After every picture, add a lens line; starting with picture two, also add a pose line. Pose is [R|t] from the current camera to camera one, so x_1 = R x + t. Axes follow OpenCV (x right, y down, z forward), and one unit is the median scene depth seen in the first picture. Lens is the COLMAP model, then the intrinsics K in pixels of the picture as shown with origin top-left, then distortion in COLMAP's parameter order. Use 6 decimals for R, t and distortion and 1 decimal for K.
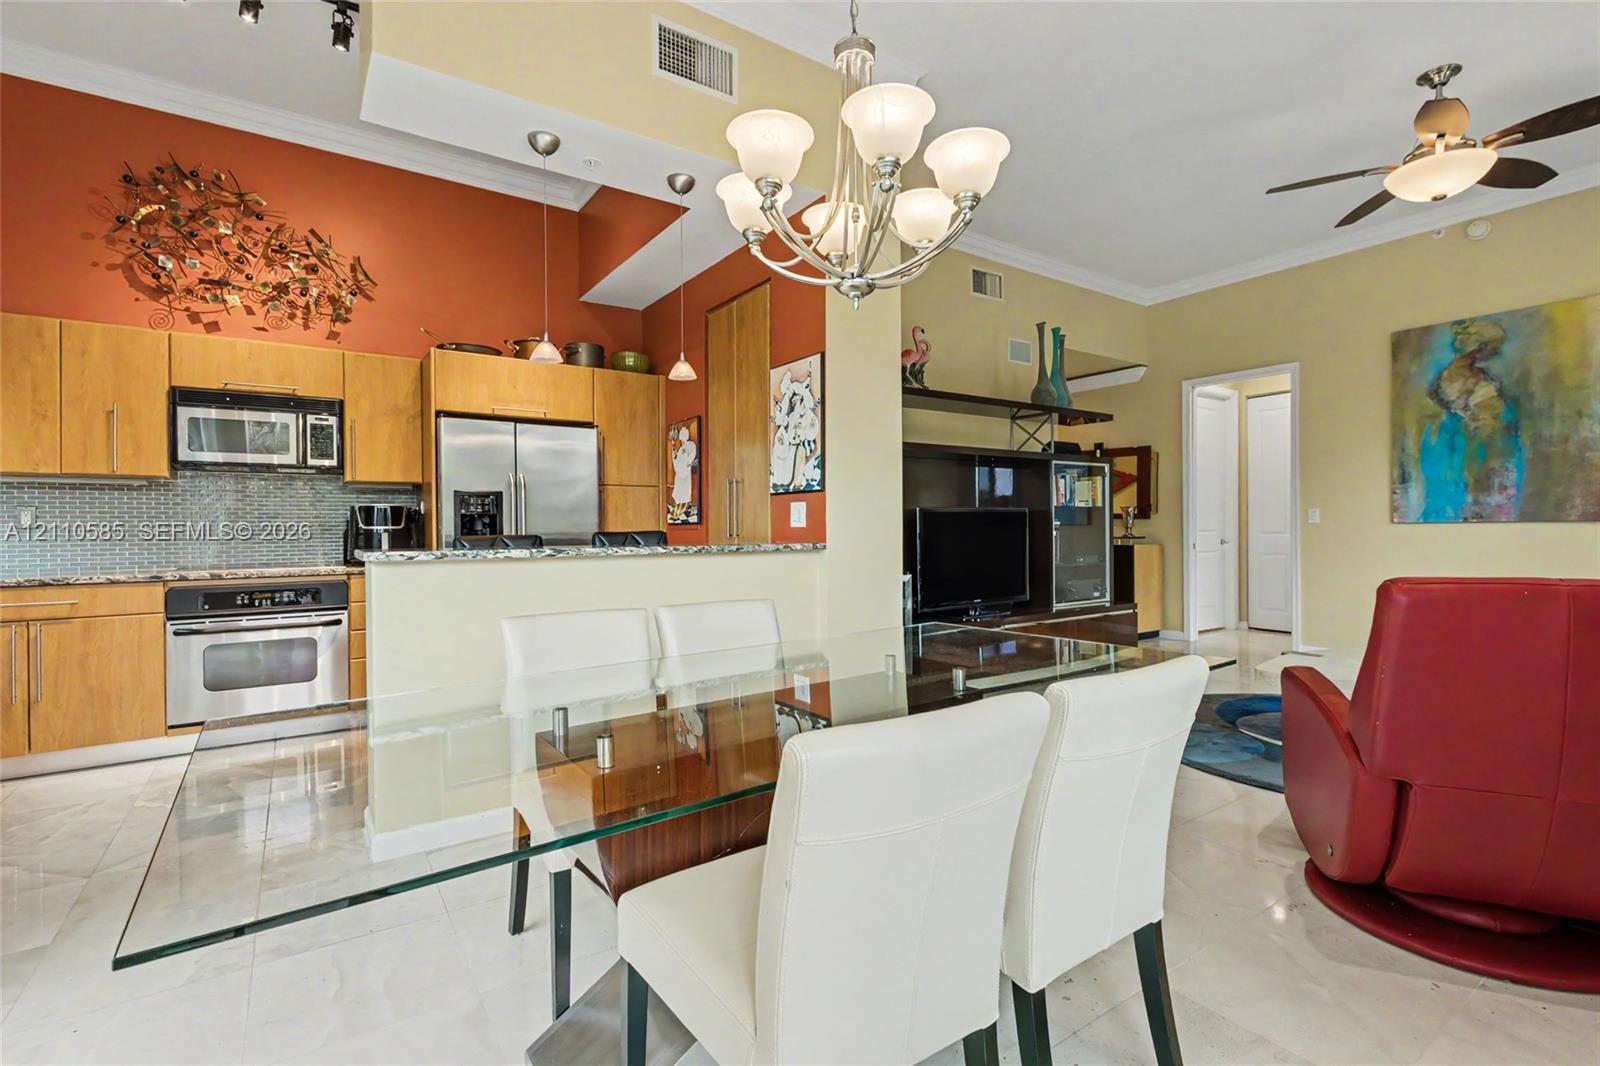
lens RADIAL K [[736.2, 0, 804.1], [0, 736.2, 529.7], [0, 0, 1]] dist [0.004512, -0.001178]
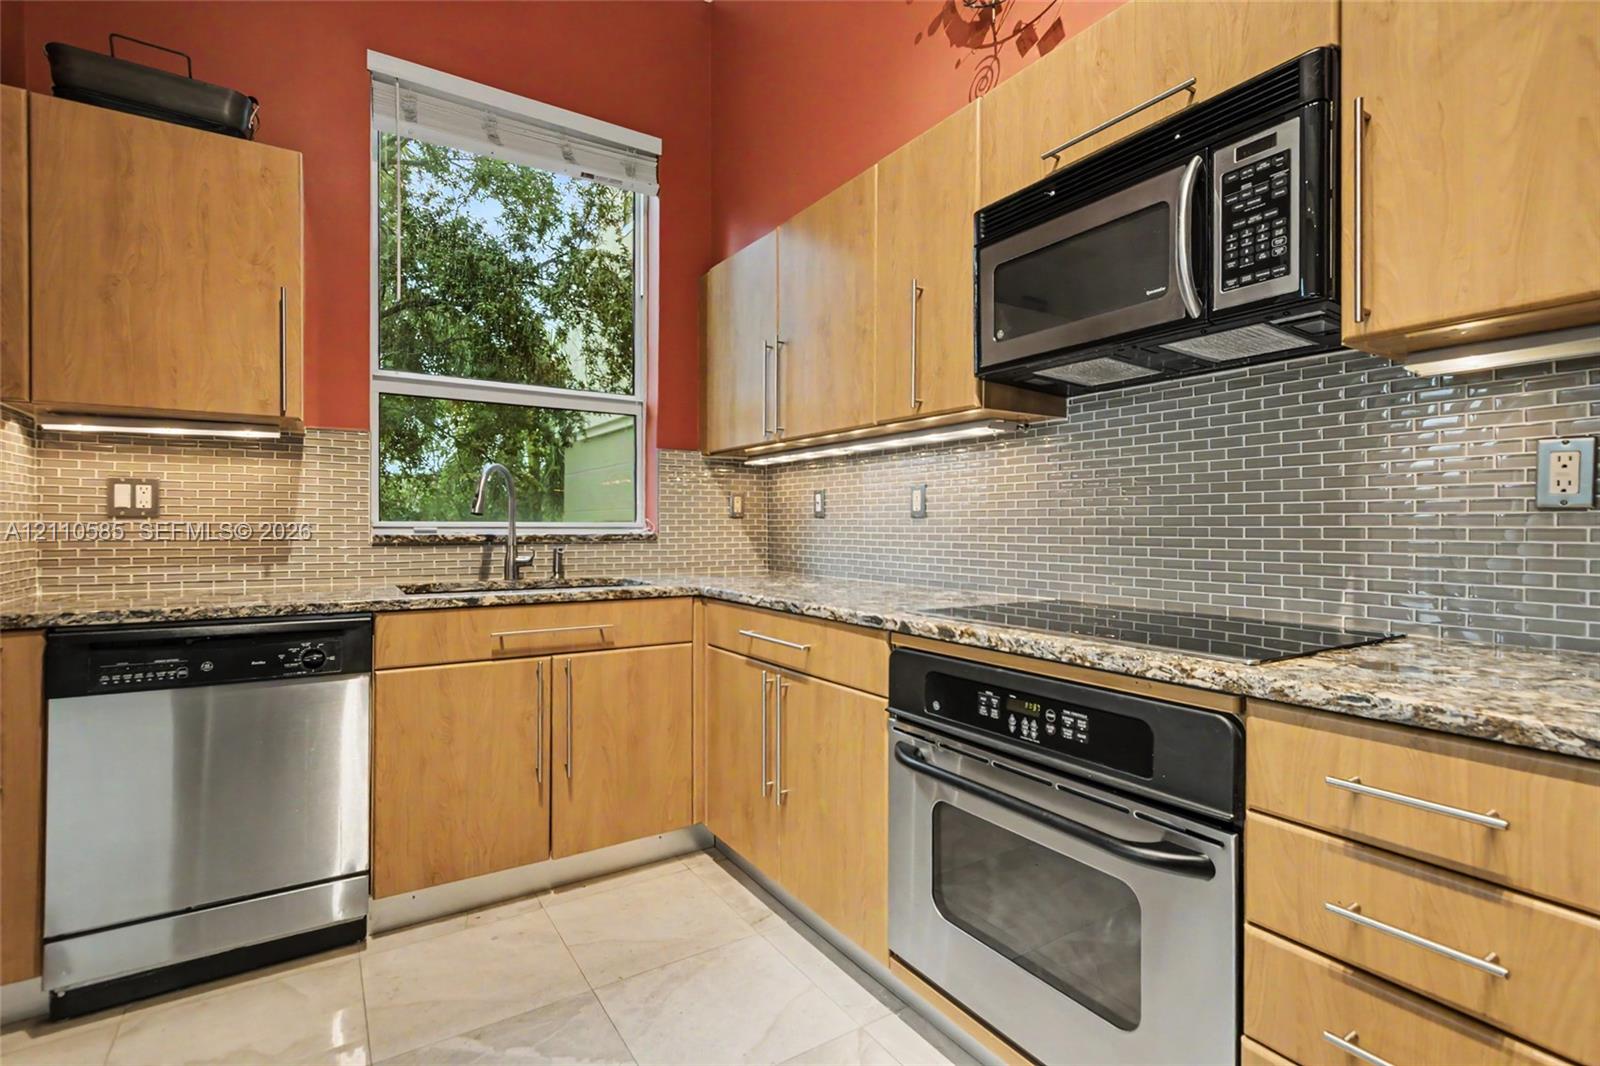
lens RADIAL K [[749.7, 0, 806.2], [0, 749.7, 528.3], [0, 0, 1]] dist [0.000892, 0.000124]
pose [[-0.029045, 0.010311, -0.999525, -0.287227], [-0.006920, 0.999921, 0.010517, 0.001634], [0.999554, 0.007222, -0.028971, 0.686824]]
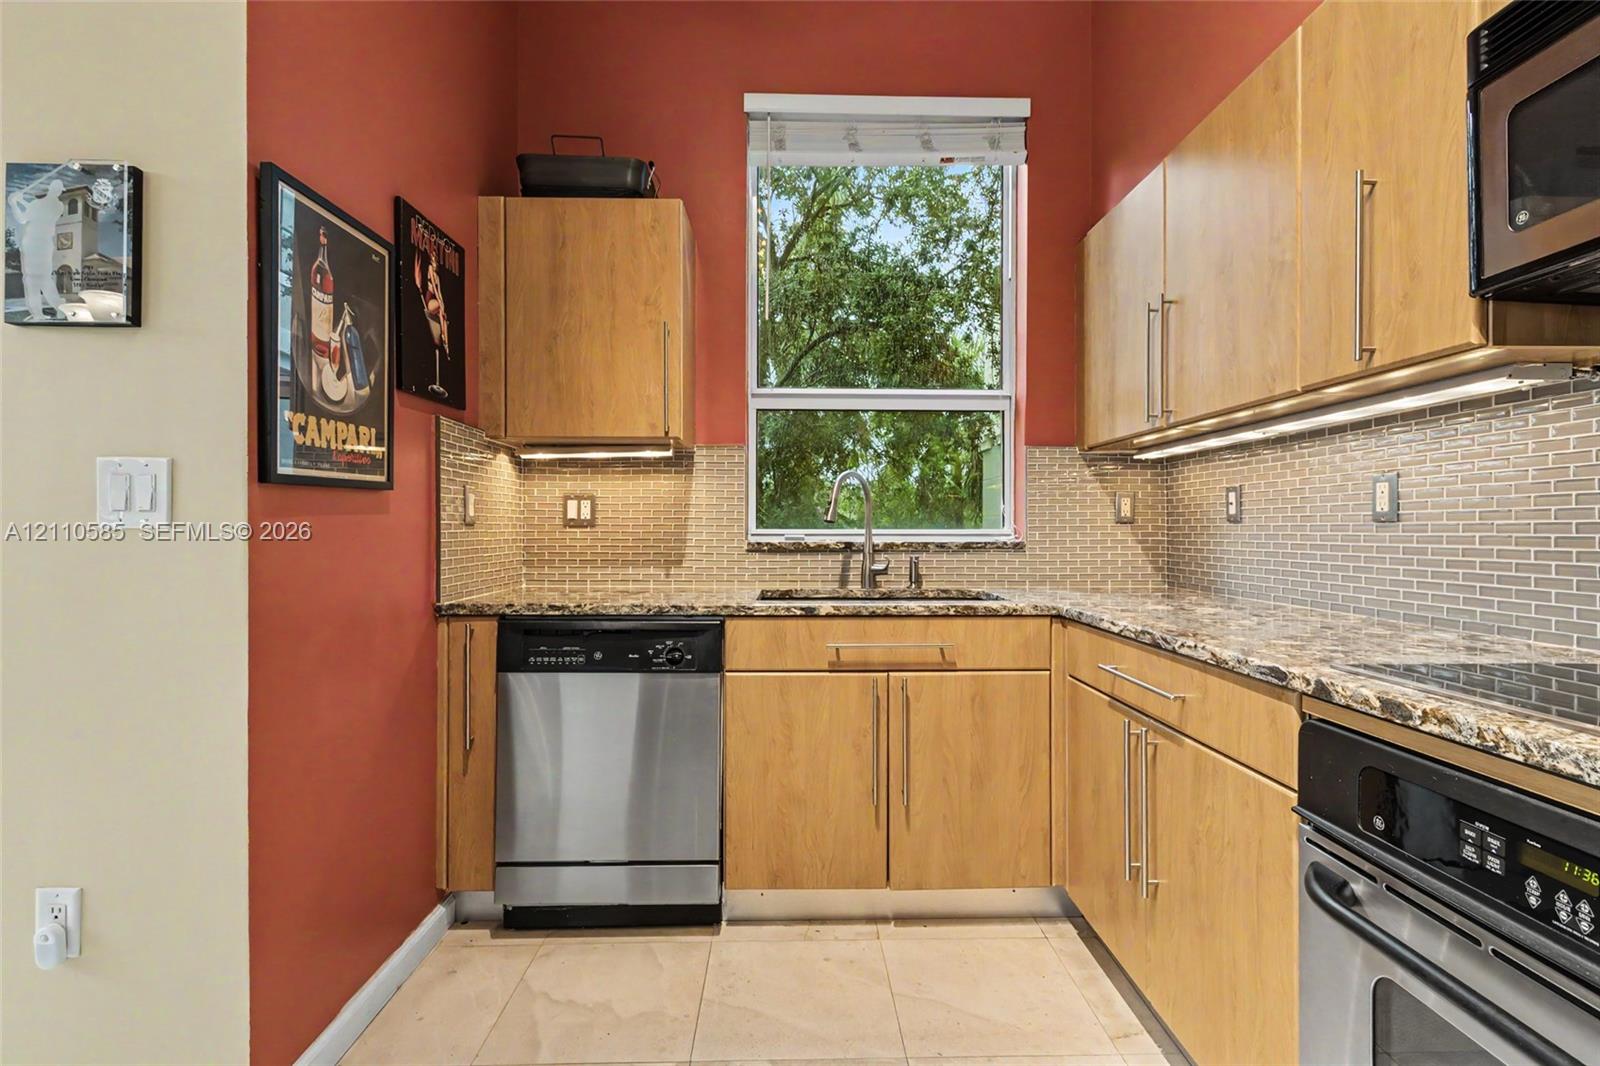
lens RADIAL K [[749.7, 0, 806.2], [0, 749.7, 528.3], [0, 0, 1]] dist [0.000892, 0.000124]
pose [[-0.550440, 0.005404, -0.834857, -0.352498], [-0.000238, 0.999978, 0.006630, 0.000135], [0.834875, 0.003848, -0.550427, 0.714439]]
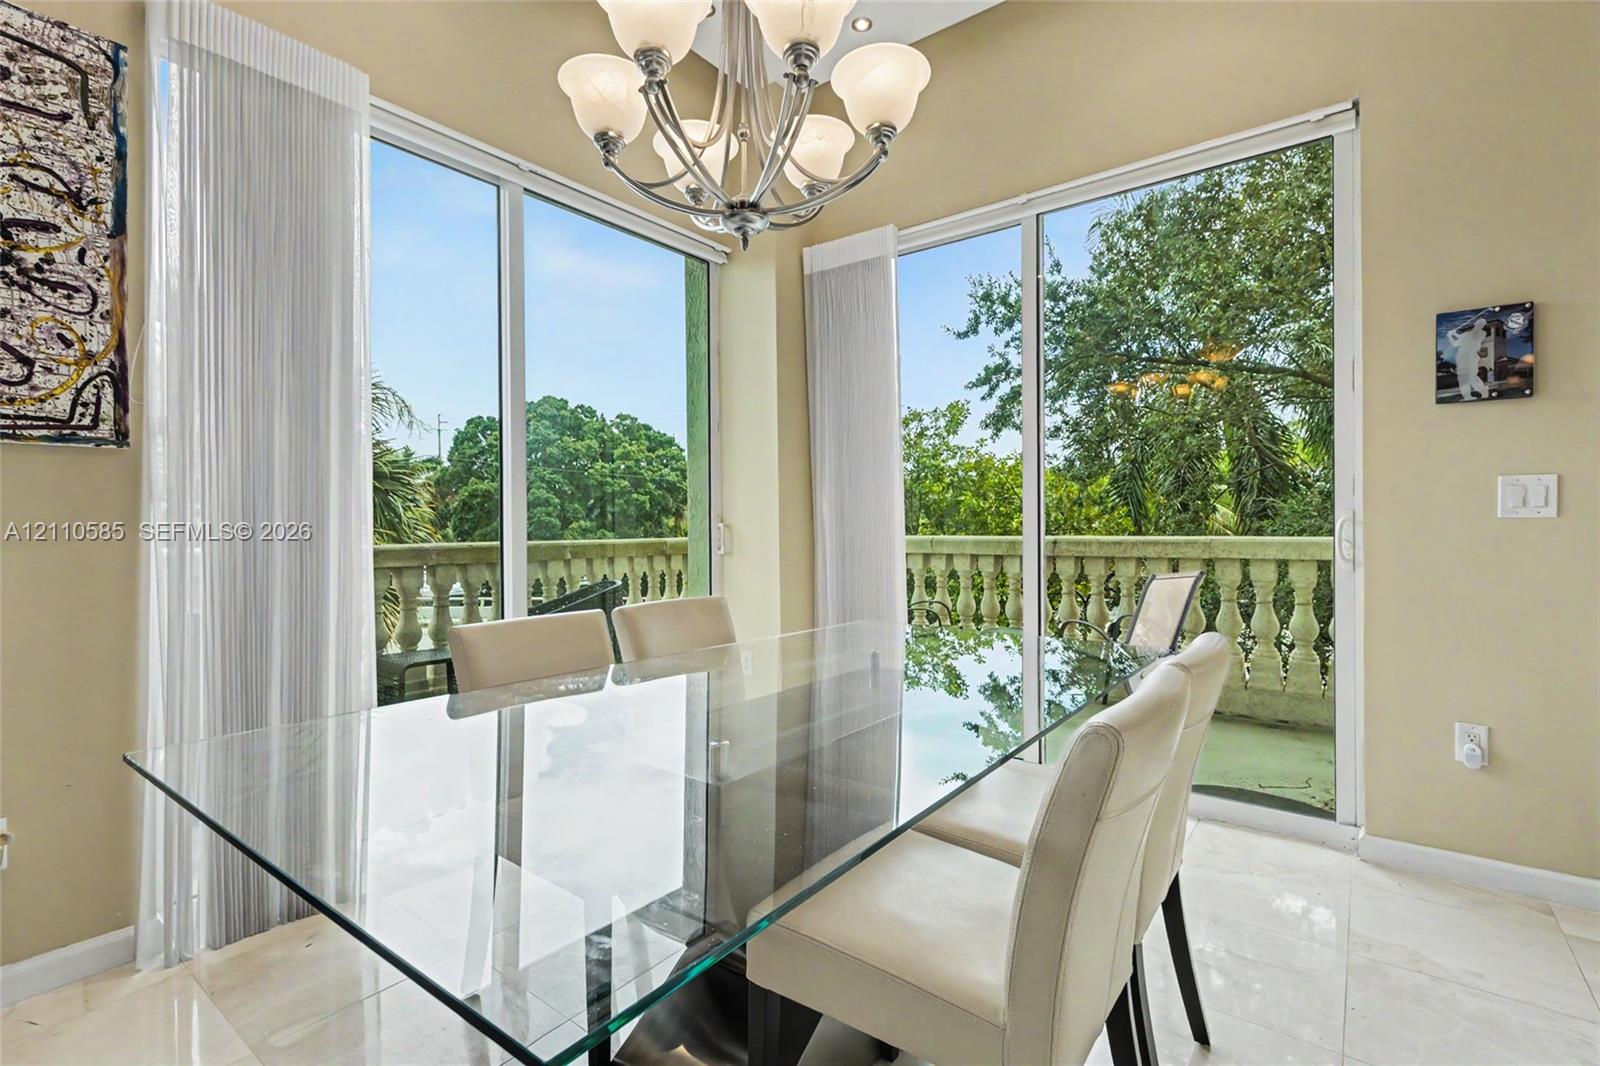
lens RADIAL K [[727.0, 0, 807.4], [0, 727.0, 528.9], [0, 0, 1]] dist [0.001818, -0.000018]
pose [[-0.953076, 0.014668, -0.302376, 0.091256], [0.012377, 0.999878, 0.009491, -0.000689], [0.302479, 0.005304, -0.953141, 0.652135]]
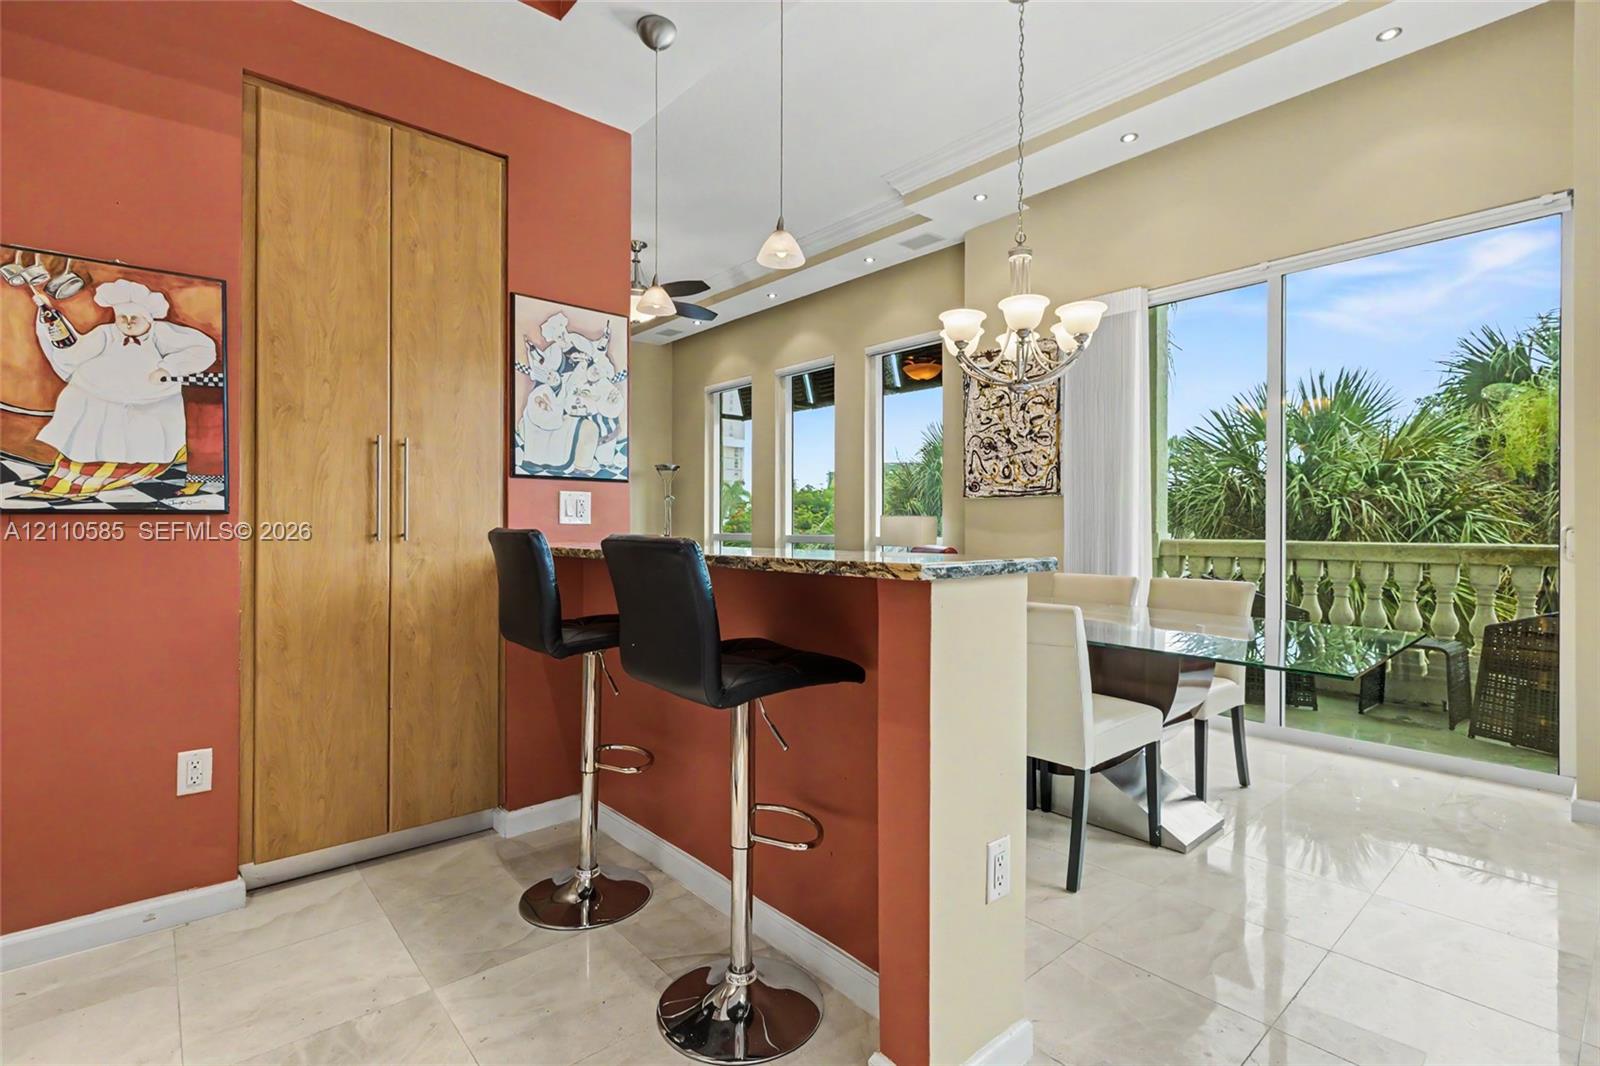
lens RADIAL K [[736.2, 0, 804.1], [0, 736.2, 529.7], [0, 0, 1]] dist [0.004512, -0.001178]
pose [[-0.113484, 0.004540, 0.993529, -0.584412], [0.002502, 0.999988, -0.004284, 0.004455], [-0.993537, 0.002000, -0.113494, 0.624907]]
